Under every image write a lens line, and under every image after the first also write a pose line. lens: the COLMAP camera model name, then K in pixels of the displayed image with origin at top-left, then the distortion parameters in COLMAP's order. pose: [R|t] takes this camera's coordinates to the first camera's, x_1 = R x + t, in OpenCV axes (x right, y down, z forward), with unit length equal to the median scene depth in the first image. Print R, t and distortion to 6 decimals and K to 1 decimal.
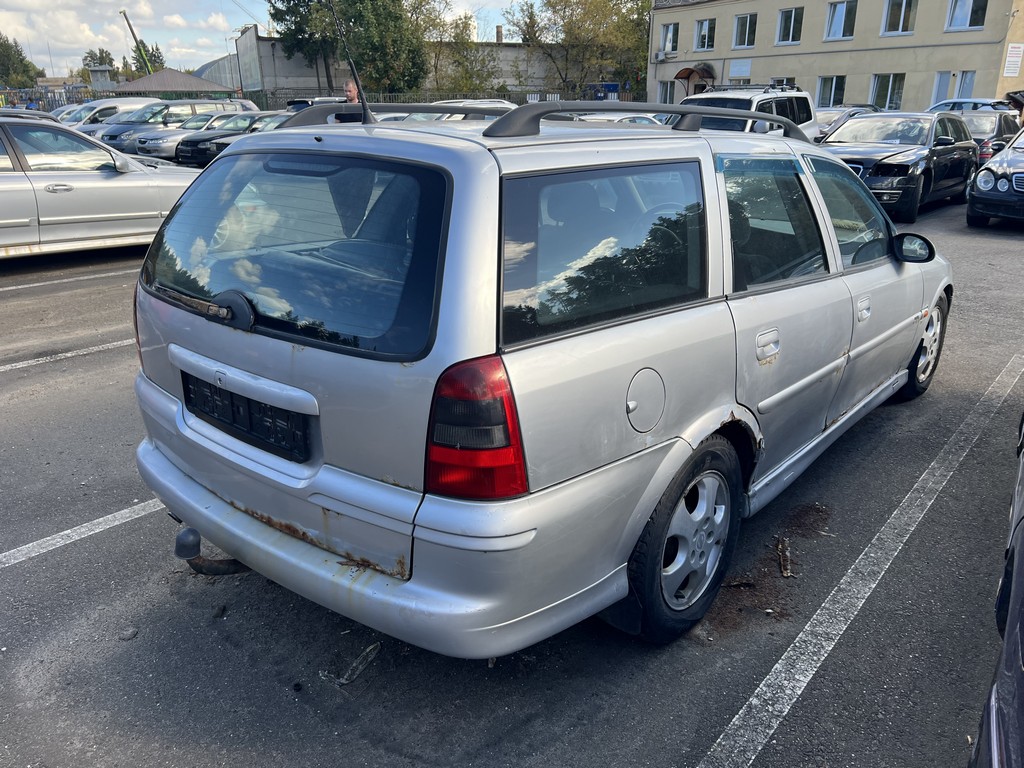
lens RADIAL K [[827.3, 0, 516.2], [0, 827.3, 385.6], [0, 0, 1]] dist [0.070077, -0.086451]
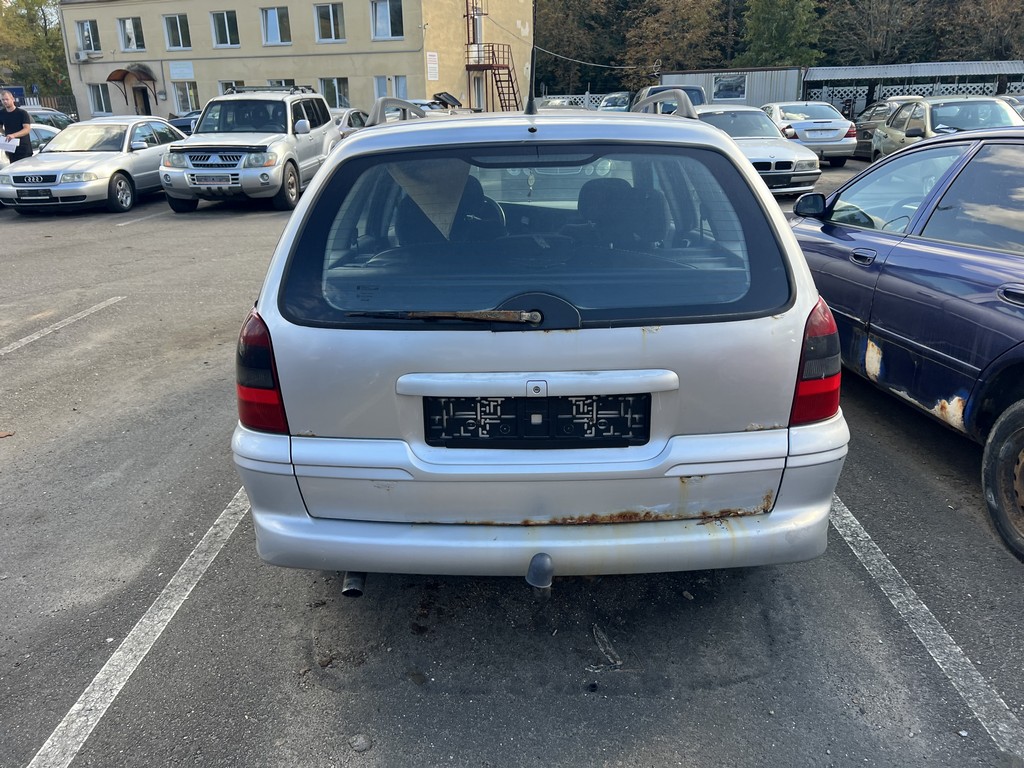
lens RADIAL K [[827.3, 0, 516.2], [0, 827.3, 385.6], [0, 0, 1]] dist [0.070077, -0.086451]
pose [[0.752356, -0.227095, 0.618376, -0.139615], [0.230568, 0.970104, 0.075741, -0.012713], [-0.617089, 0.085593, 0.782224, 0.042248]]
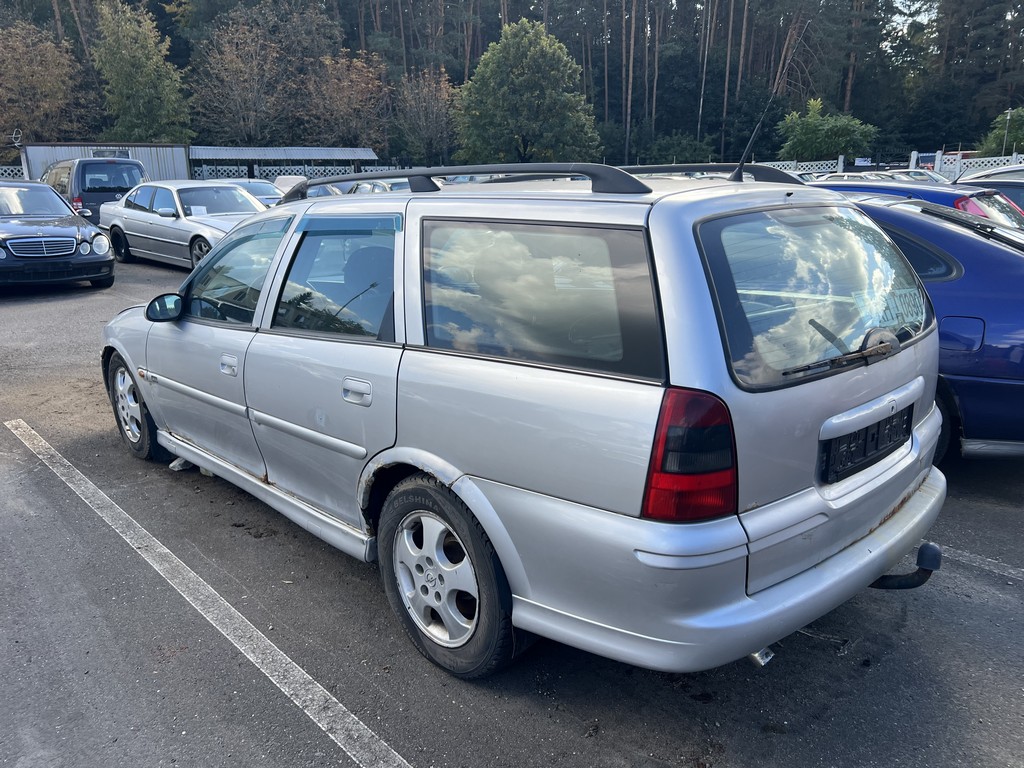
lens RADIAL K [[827.3, 0, 516.2], [0, 827.3, 385.6], [0, 0, 1]] dist [0.070077, -0.086451]
pose [[0.037694, -0.249509, 0.967639, -0.211595], [0.323775, 0.919140, 0.224391, -0.065500], [-0.945383, 0.304839, 0.115430, 0.196895]]
